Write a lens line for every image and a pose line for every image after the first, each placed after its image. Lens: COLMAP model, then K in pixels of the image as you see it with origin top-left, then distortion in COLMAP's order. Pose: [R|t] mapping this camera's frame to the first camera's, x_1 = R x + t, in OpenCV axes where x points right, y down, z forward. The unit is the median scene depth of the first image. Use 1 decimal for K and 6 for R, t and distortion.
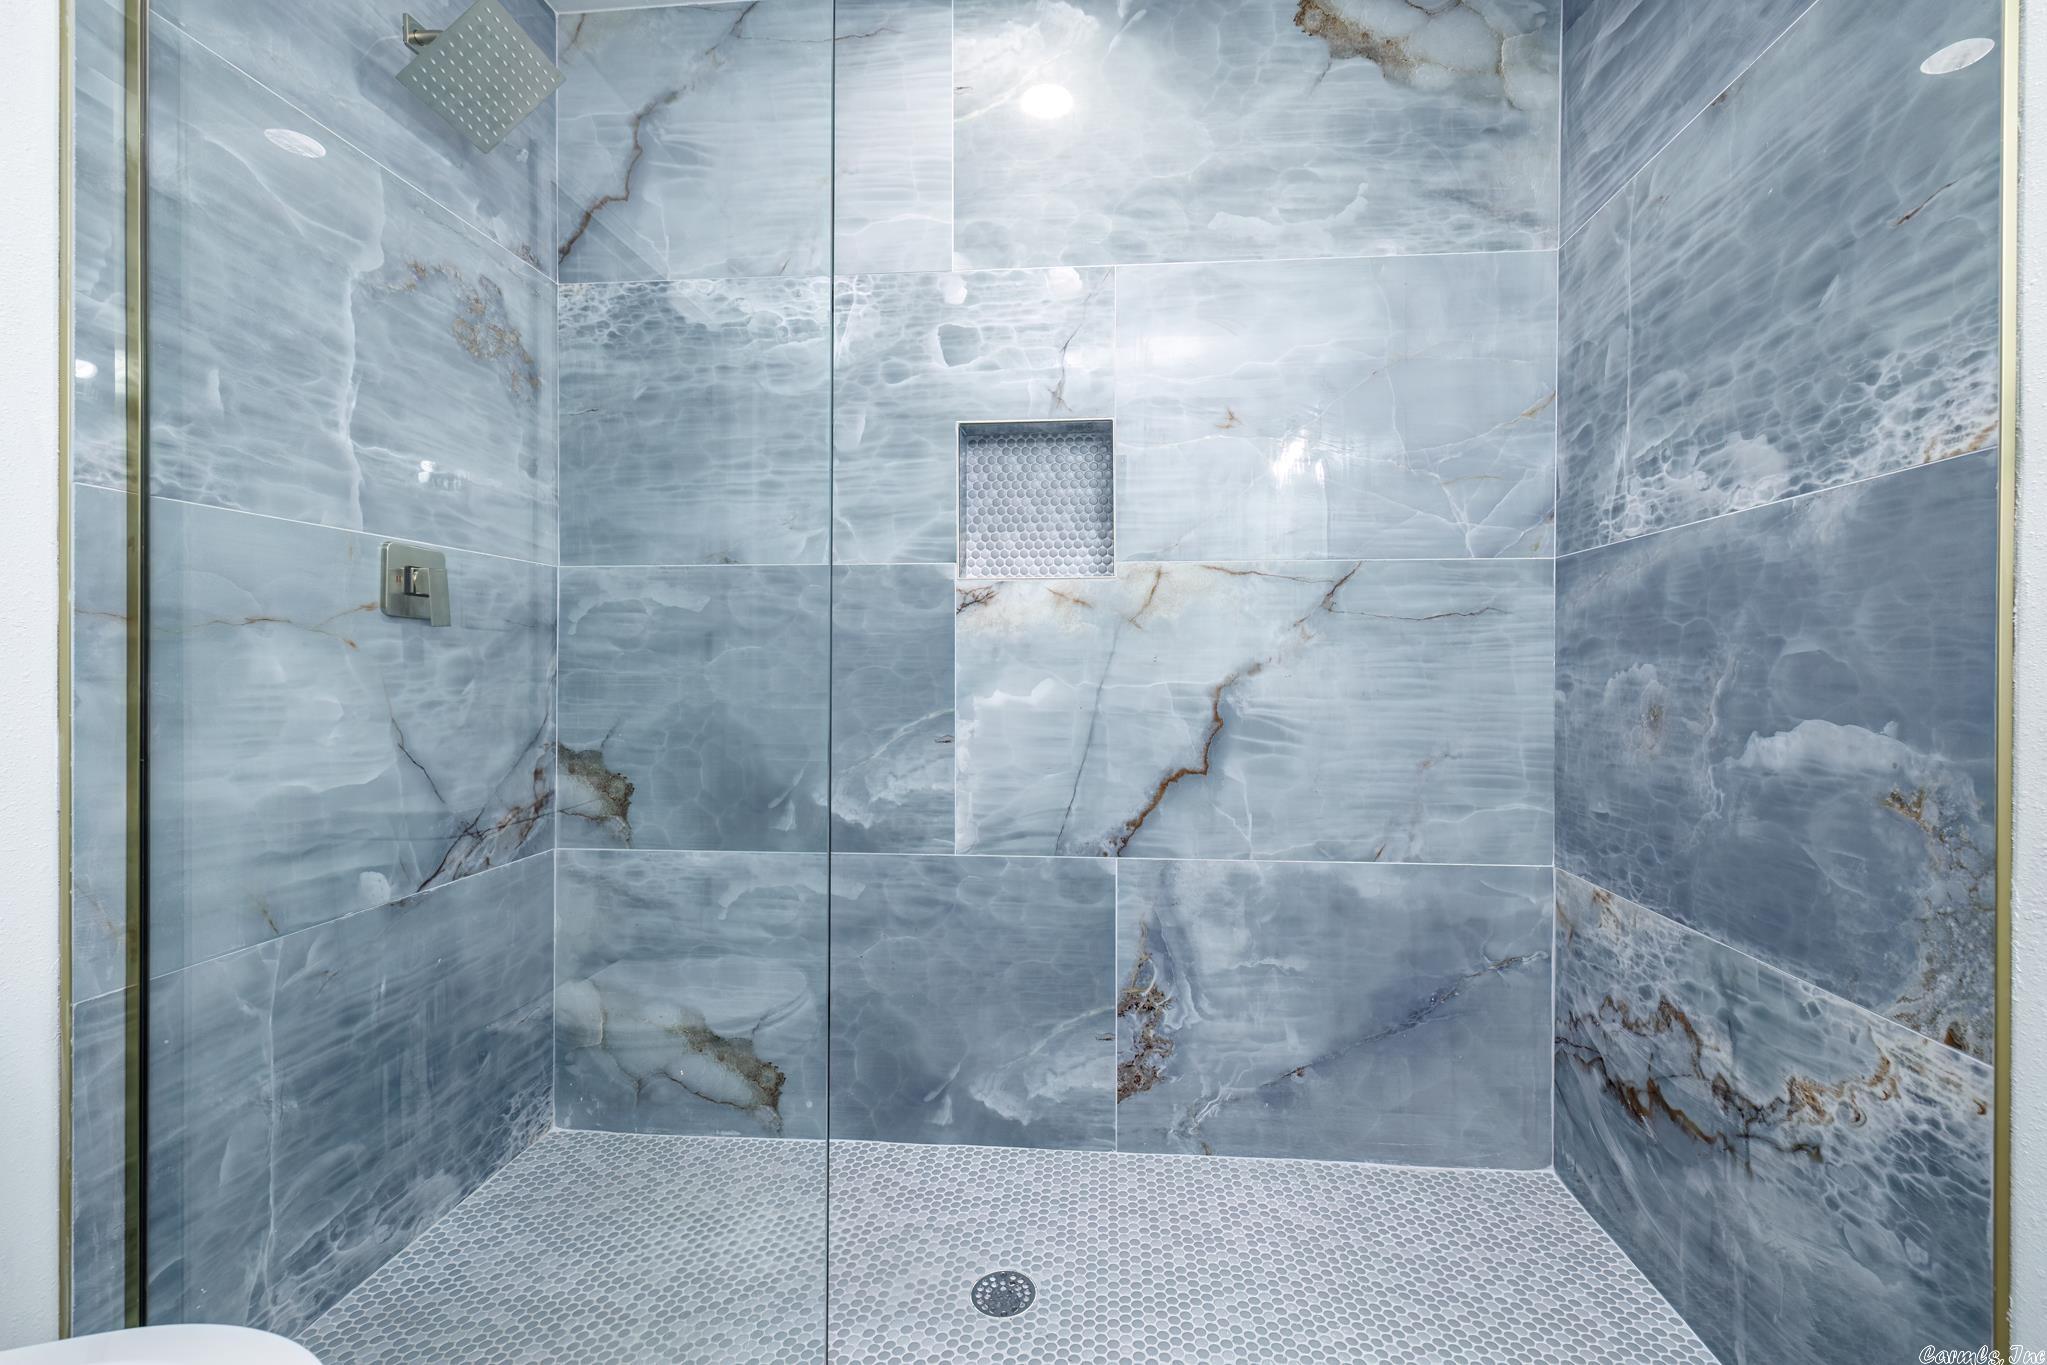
lens RADIAL K [[854.5, 0, 1057.6], [0, 854.5, 666.7], [0, 0, 1]] dist [0.001682, -0.000881]
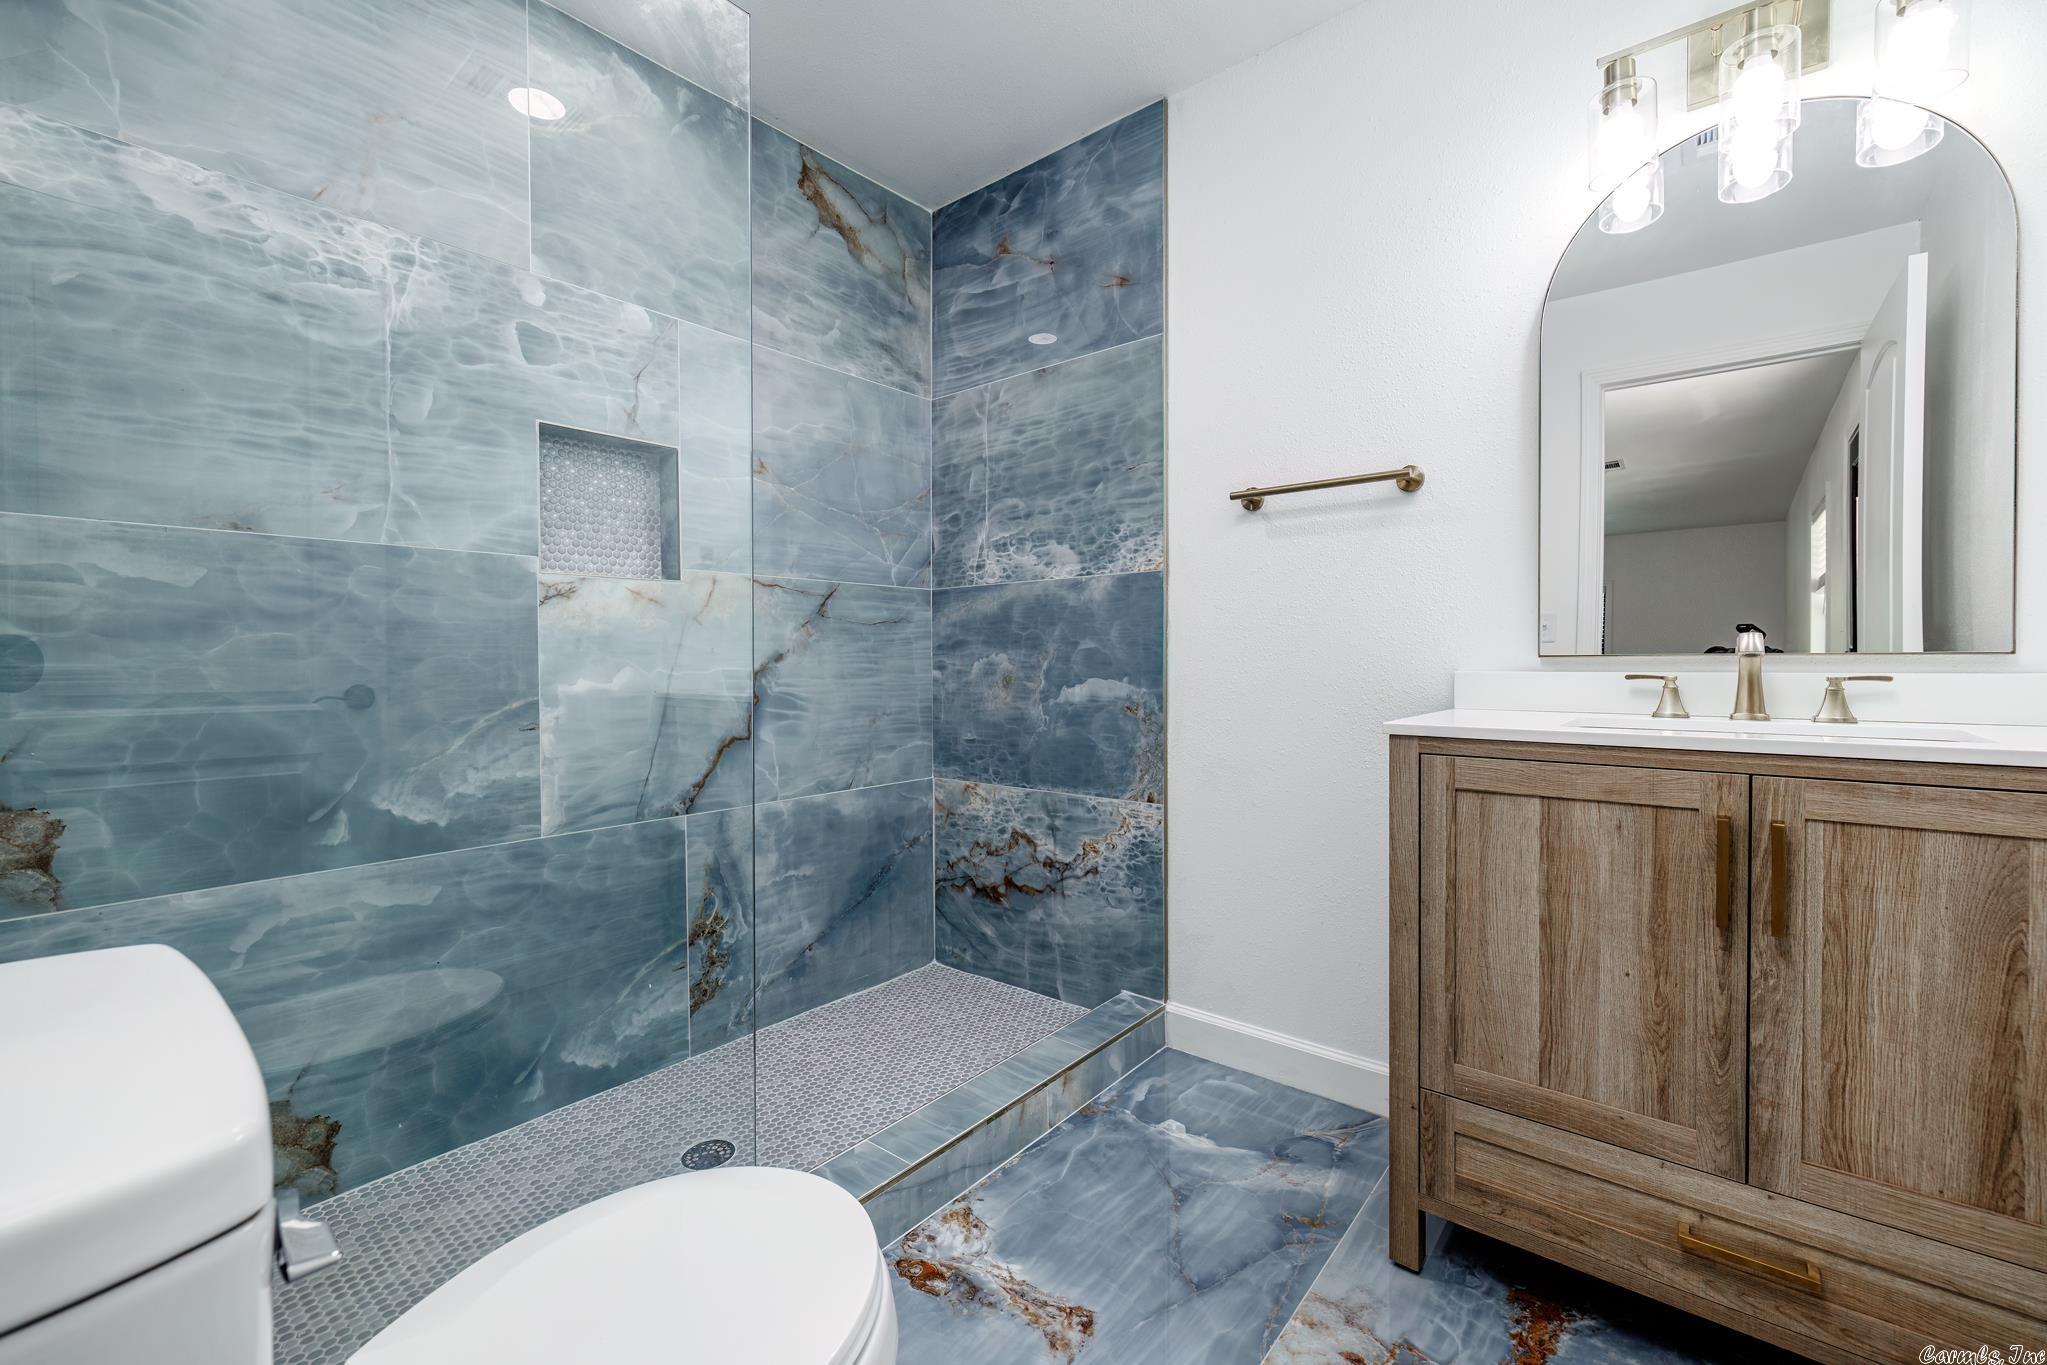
lens RADIAL K [[854.5, 0, 1023.4], [0, 854.5, 668.8], [0, 0, 1]] dist [0.001682, -0.000881]
pose [[0.571935, -0.013429, 0.820189, -0.646059], [0.006336, 0.999908, 0.011953, 0.006151], [-0.820275, -0.001640, 0.571968, -0.077218]]
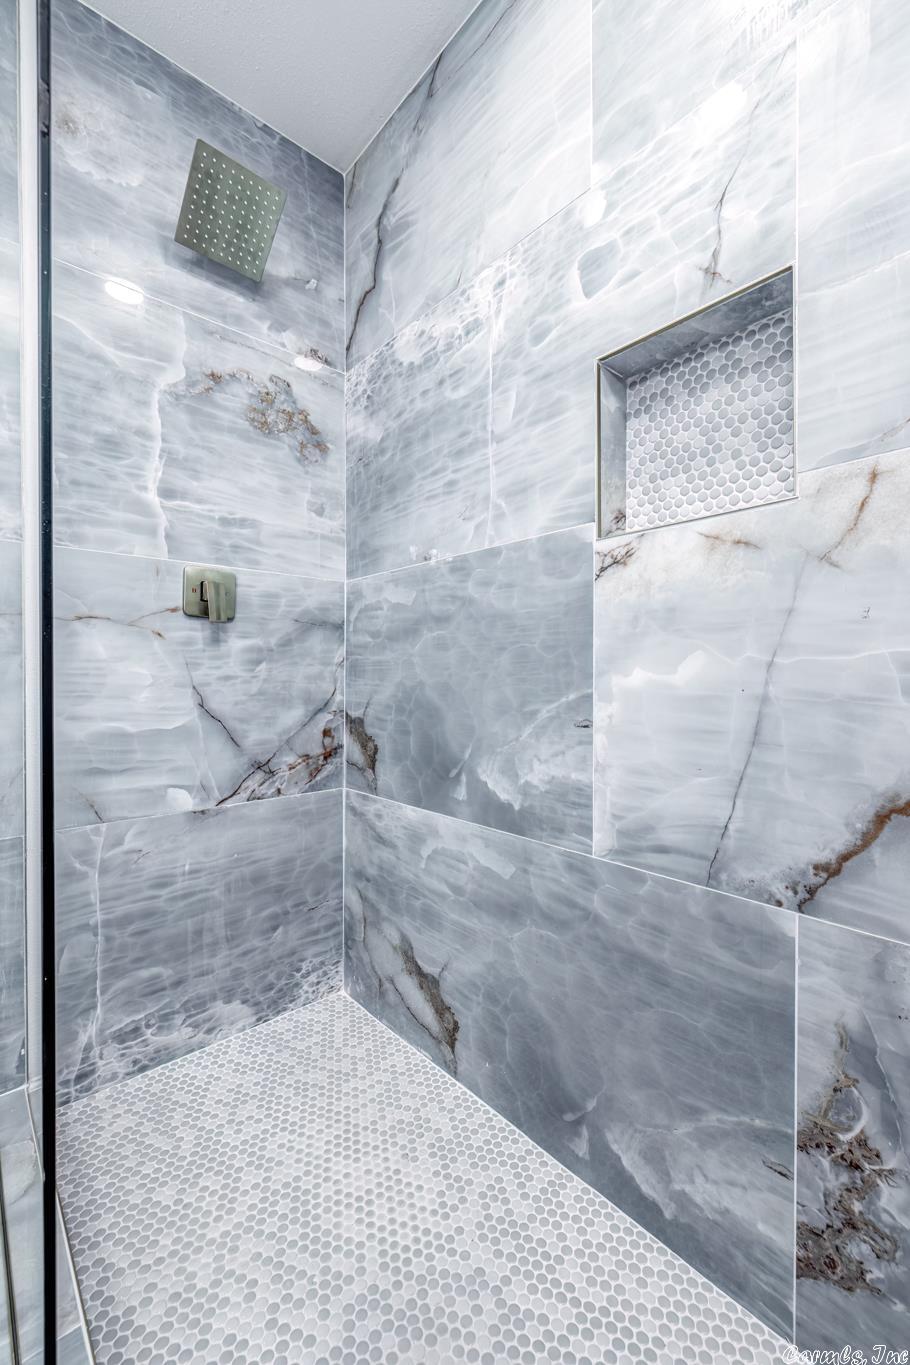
lens RADIAL K [[569.8, 0, 466.4], [0, 569.8, 679.9], [0, 0, 1]] dist [0.001682, -0.000881]
pose [[0.721773, 0.002561, -0.692125, 0.192733], [0.001367, 0.999986, 0.005126, 0.036998], [0.692129, -0.004646, 0.721759, 0.498033]]
